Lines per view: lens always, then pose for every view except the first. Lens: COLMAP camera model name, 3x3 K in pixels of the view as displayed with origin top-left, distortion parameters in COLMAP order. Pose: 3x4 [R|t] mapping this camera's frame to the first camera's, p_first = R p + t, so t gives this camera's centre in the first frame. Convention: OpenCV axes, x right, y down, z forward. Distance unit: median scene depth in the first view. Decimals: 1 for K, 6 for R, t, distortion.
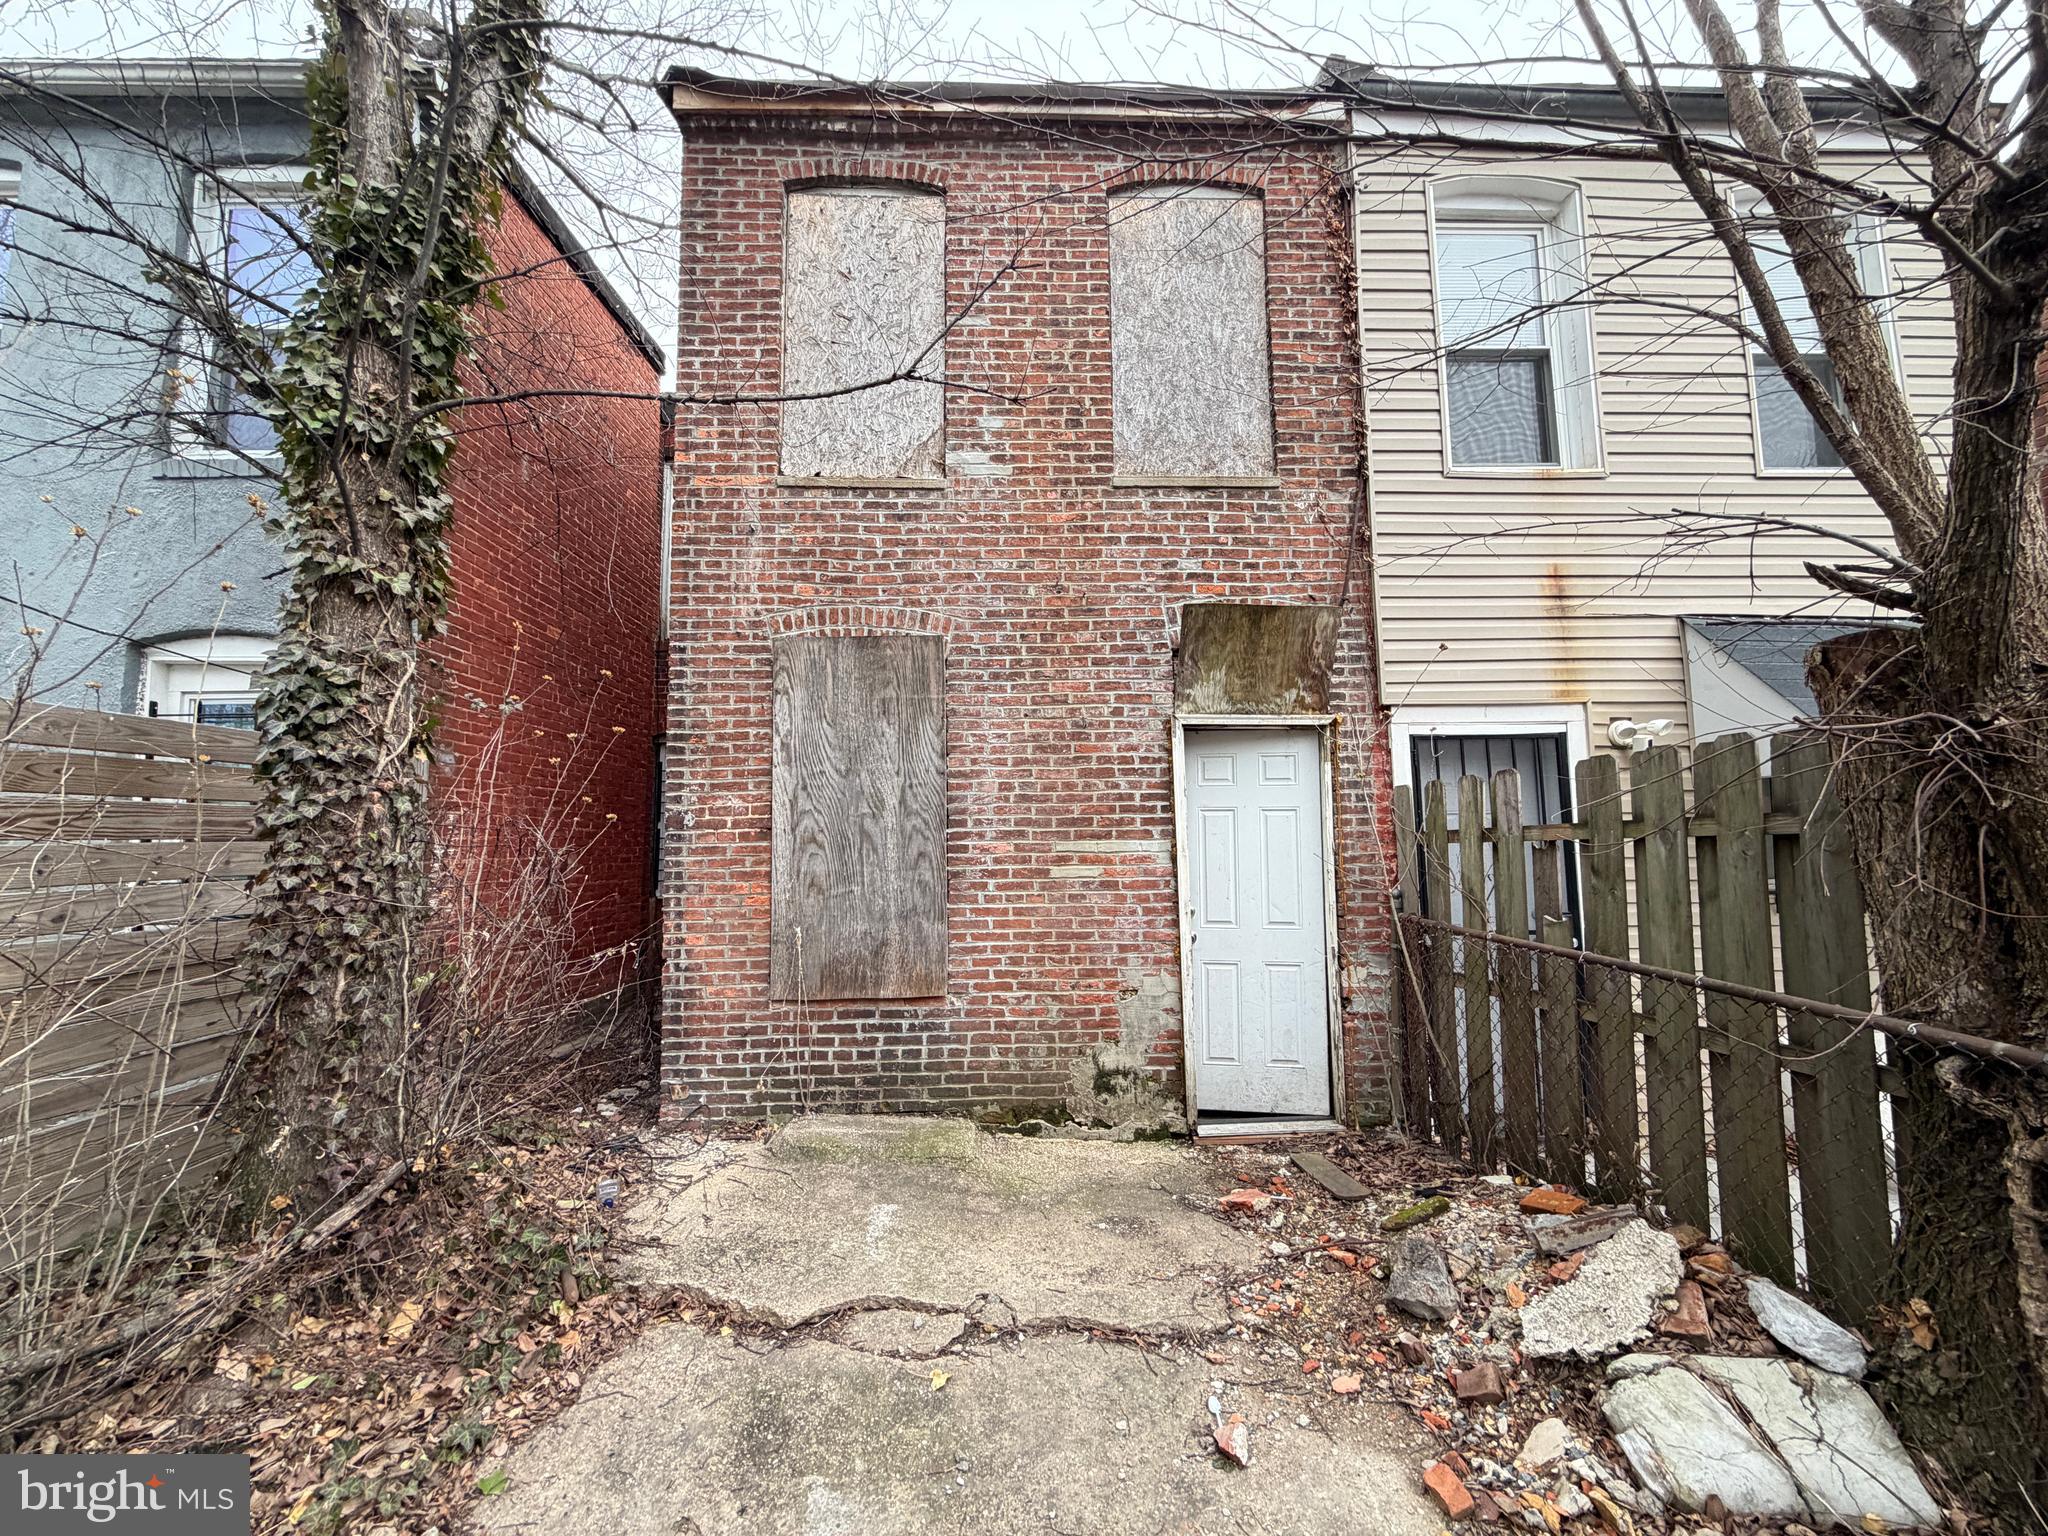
lens RADIAL K [[818.0, 0, 1023.7], [0, 818.0, 769.5], [0, 0, 1]] dist [0.000747, 0.000084]
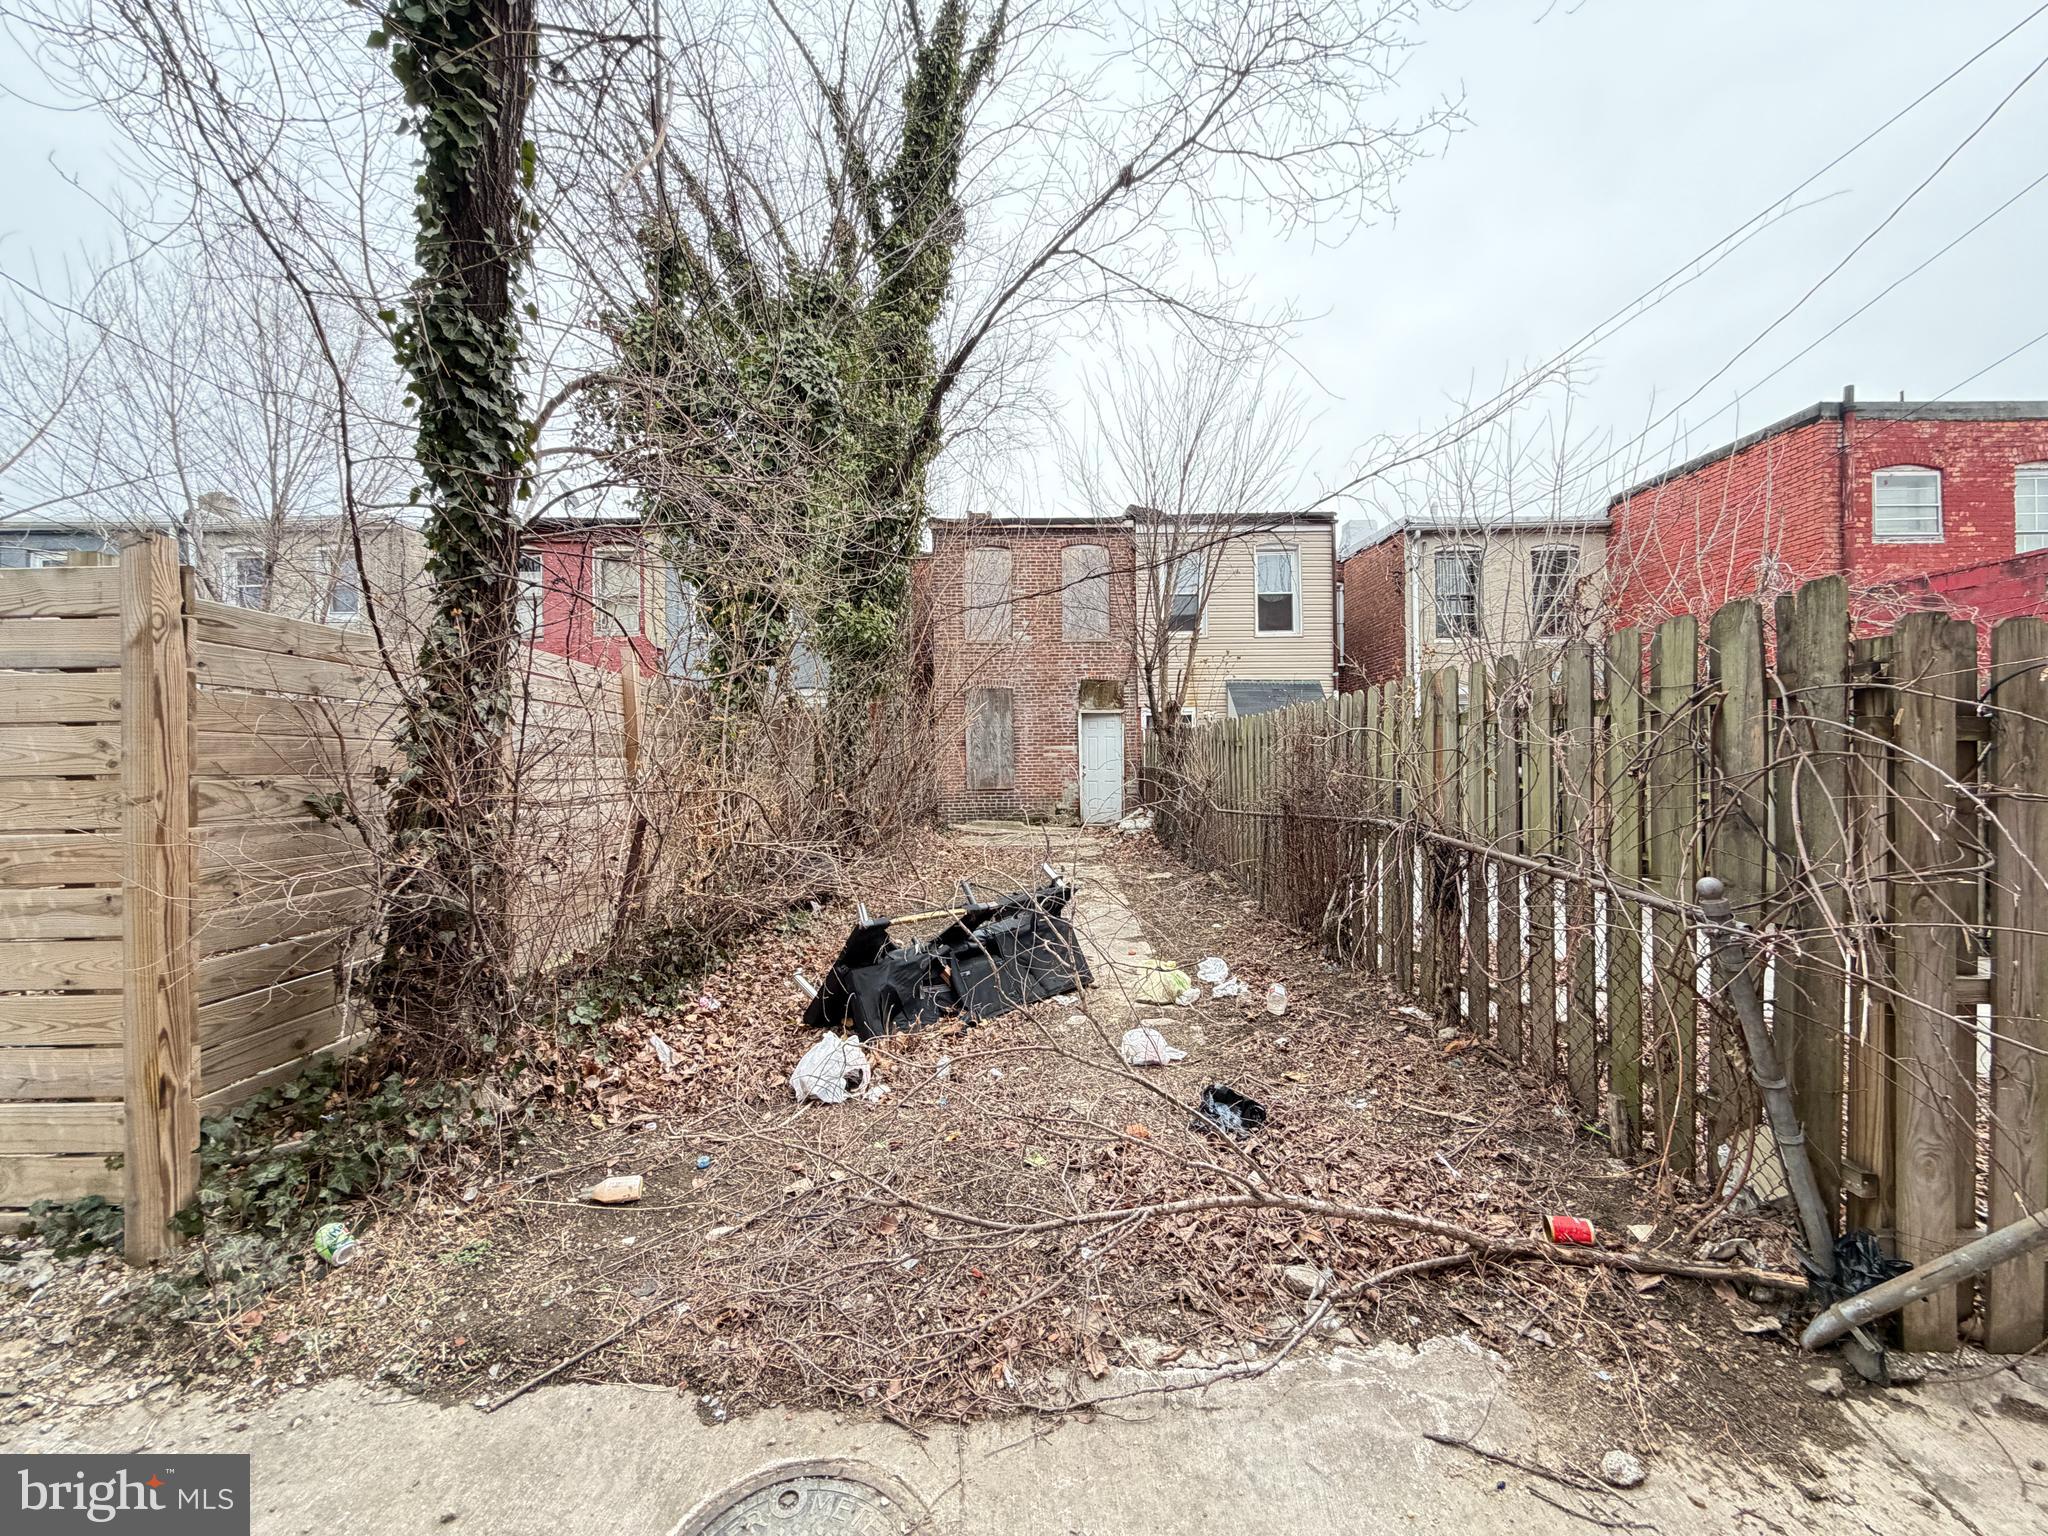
lens RADIAL K [[818.0, 0, 1022.7], [0, 818.0, 769.4], [0, 0, 1]] dist [0.000747, 0.000084]
pose [[0.999750, -0.001662, -0.022307, 0.020341], [0.003711, 0.995739, 0.092140, -0.139296], [0.022059, -0.092200, 0.995496, -2.542370]]
